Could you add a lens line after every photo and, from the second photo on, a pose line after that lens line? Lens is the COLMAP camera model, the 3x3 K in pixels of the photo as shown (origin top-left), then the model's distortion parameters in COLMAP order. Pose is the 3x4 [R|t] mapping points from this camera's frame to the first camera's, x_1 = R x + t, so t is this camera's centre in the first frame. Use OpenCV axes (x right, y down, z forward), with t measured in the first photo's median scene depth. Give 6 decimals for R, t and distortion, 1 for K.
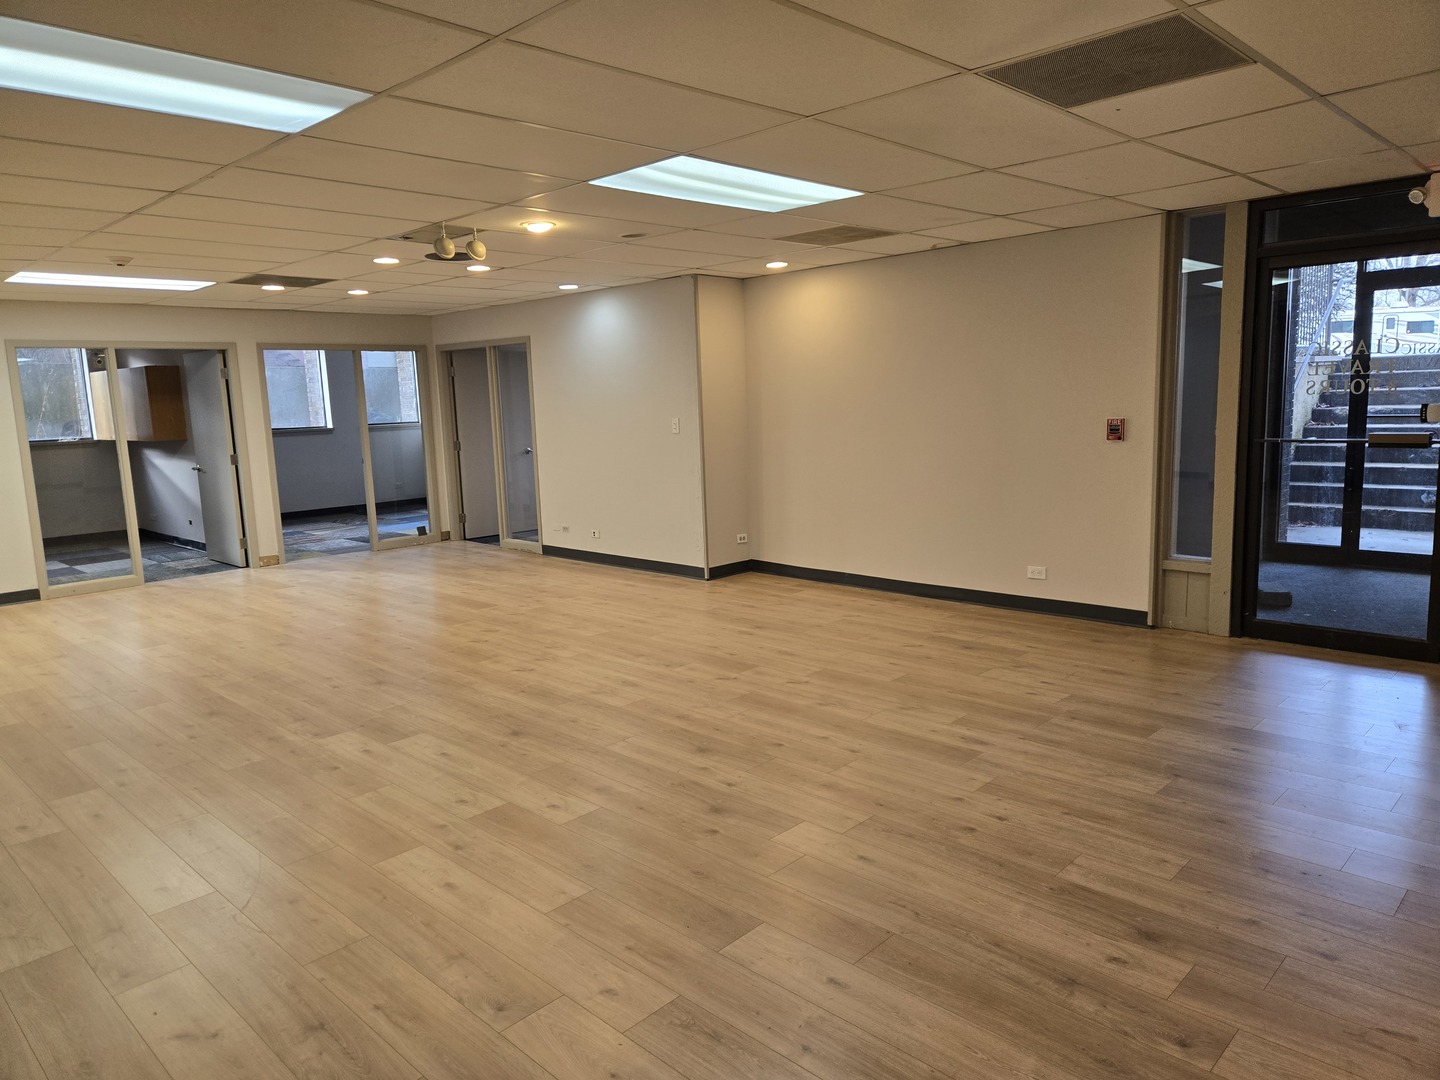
lens RADIAL K [[962.3, 0, 717.6], [0, 962.3, 531.3], [0, 0, 1]] dist [0.069567, -0.054575]
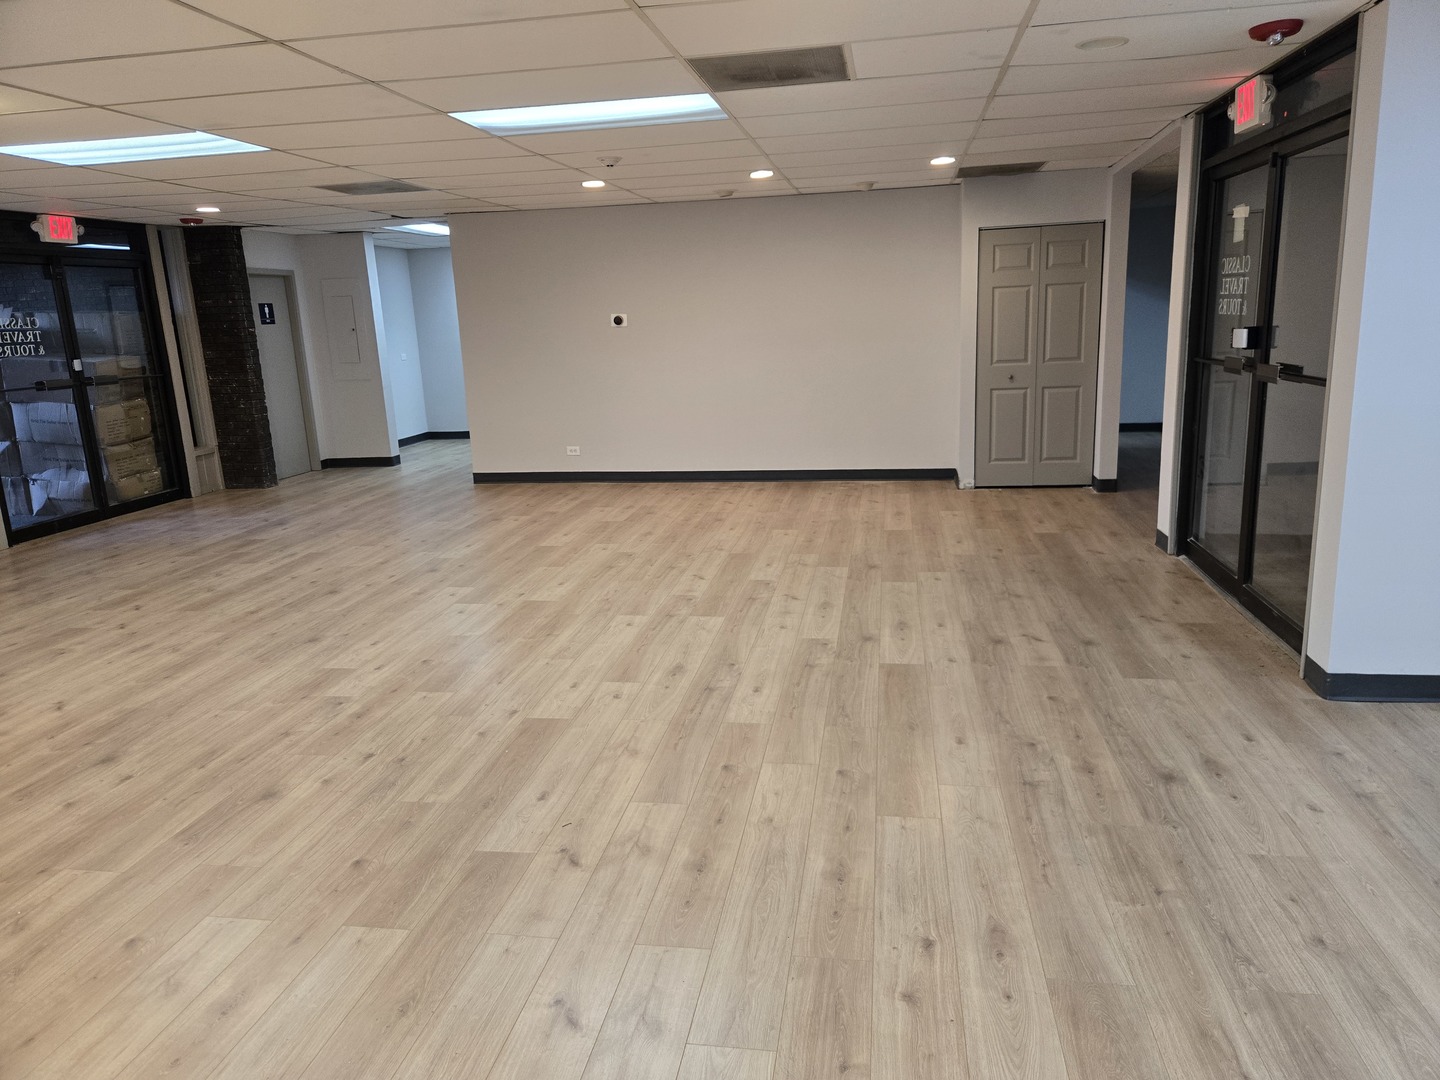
lens RADIAL K [[962.3, 0, 725.4], [0, 962.3, 526.3], [0, 0, 1]] dist [0.069567, -0.054575]
pose [[-0.565448, -0.122705, 0.815605, -1.169643], [0.178370, 0.947277, 0.266177, -0.104350], [-0.805266, 0.295989, -0.513749, 1.002332]]
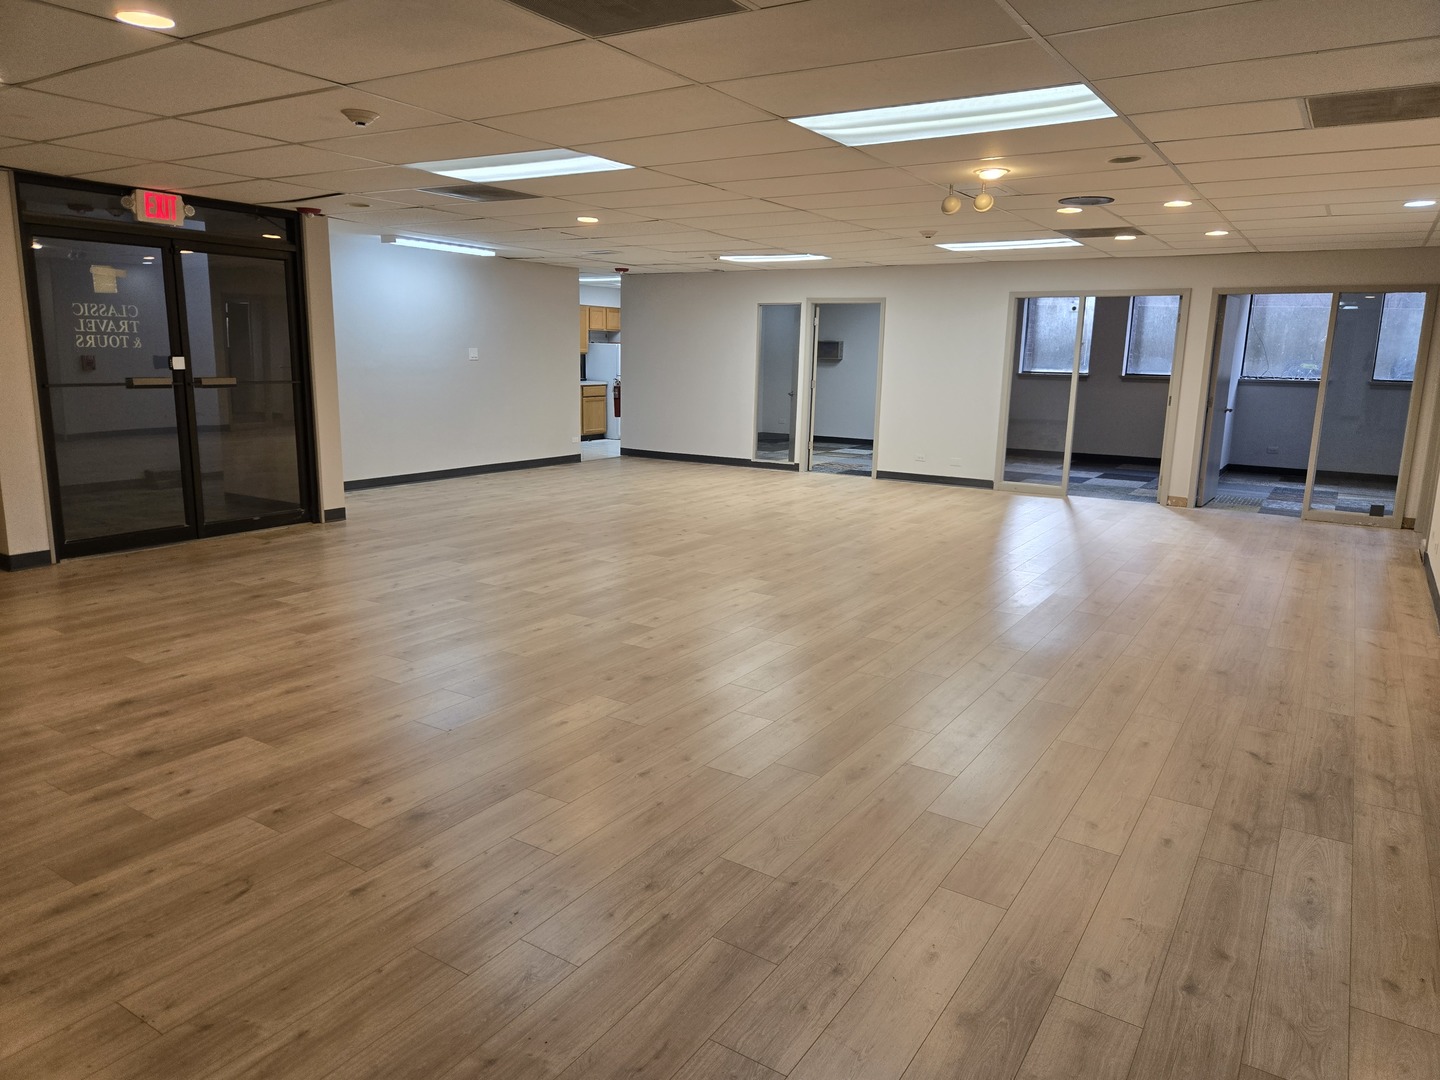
lens RADIAL K [[962.3, 0, 723.0], [0, 962.3, 532.2], [0, 0, 1]] dist [0.069567, -0.054575]
pose [[0.201032, 0.224356, -0.953546, 0.807733], [-0.168044, 0.966887, 0.192067, -0.103573], [0.965063, 0.121627, 0.232077, 0.544706]]
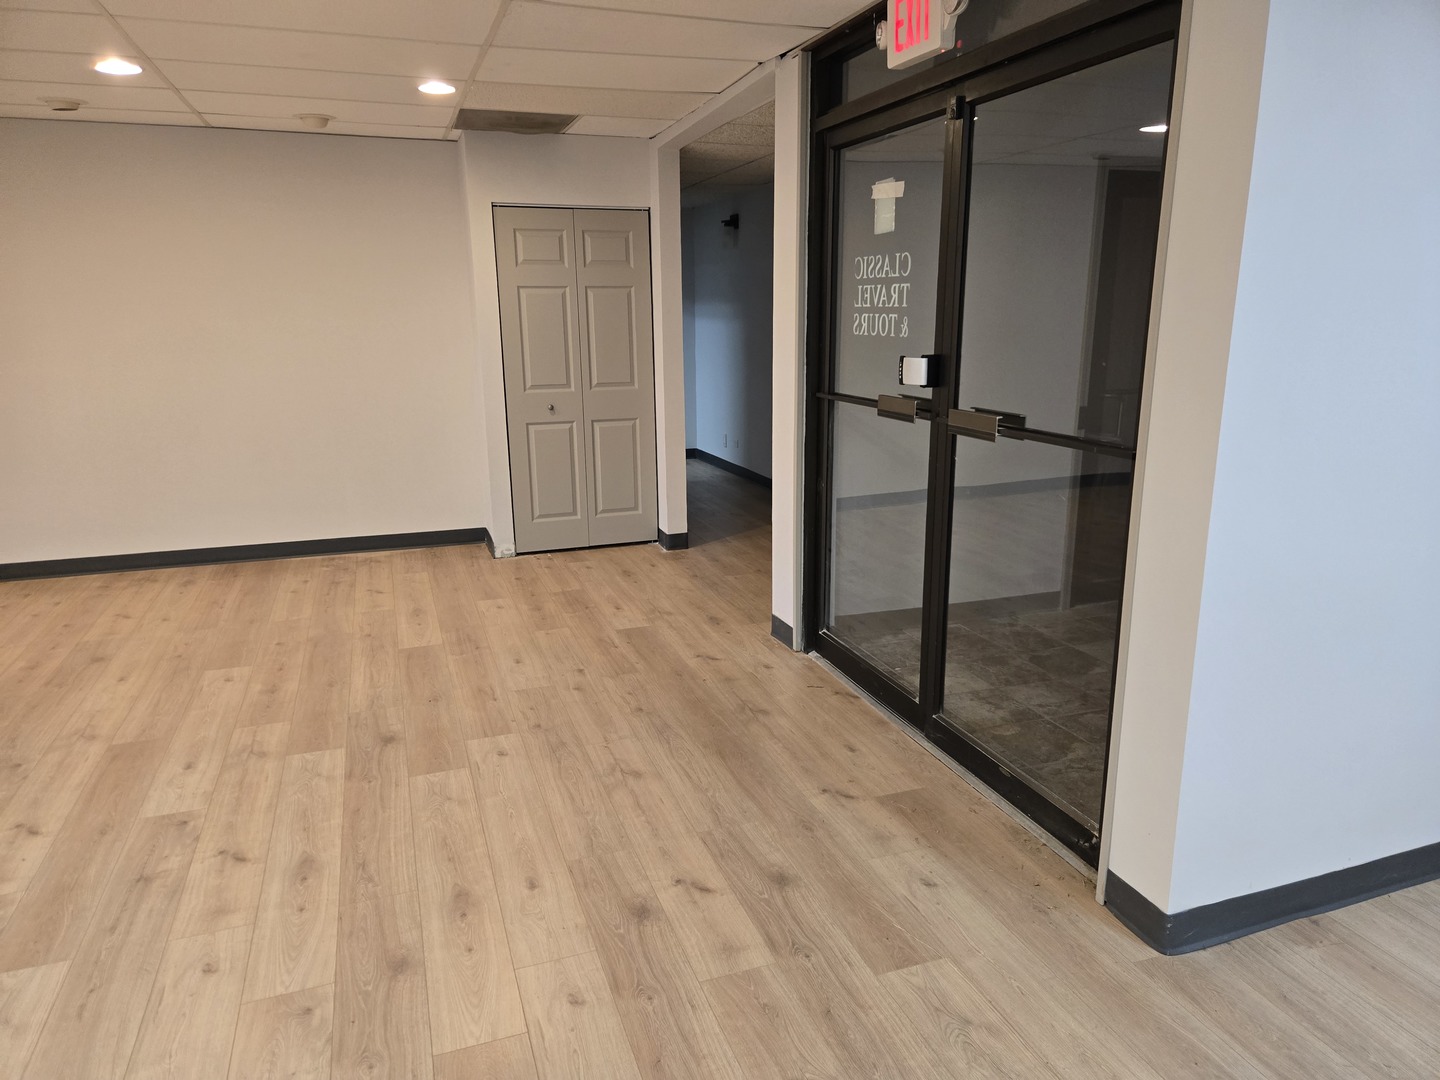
lens RADIAL K [[962.3, 0, 717.9], [0, 962.3, 536.7], [0, 0, 1]] dist [0.069567, -0.054575]
pose [[-0.894518, -0.062879, 0.442587, -0.849872], [0.103654, 0.933901, 0.342177, -0.069770], [-0.434848, 0.351959, -0.828874, 0.710537]]
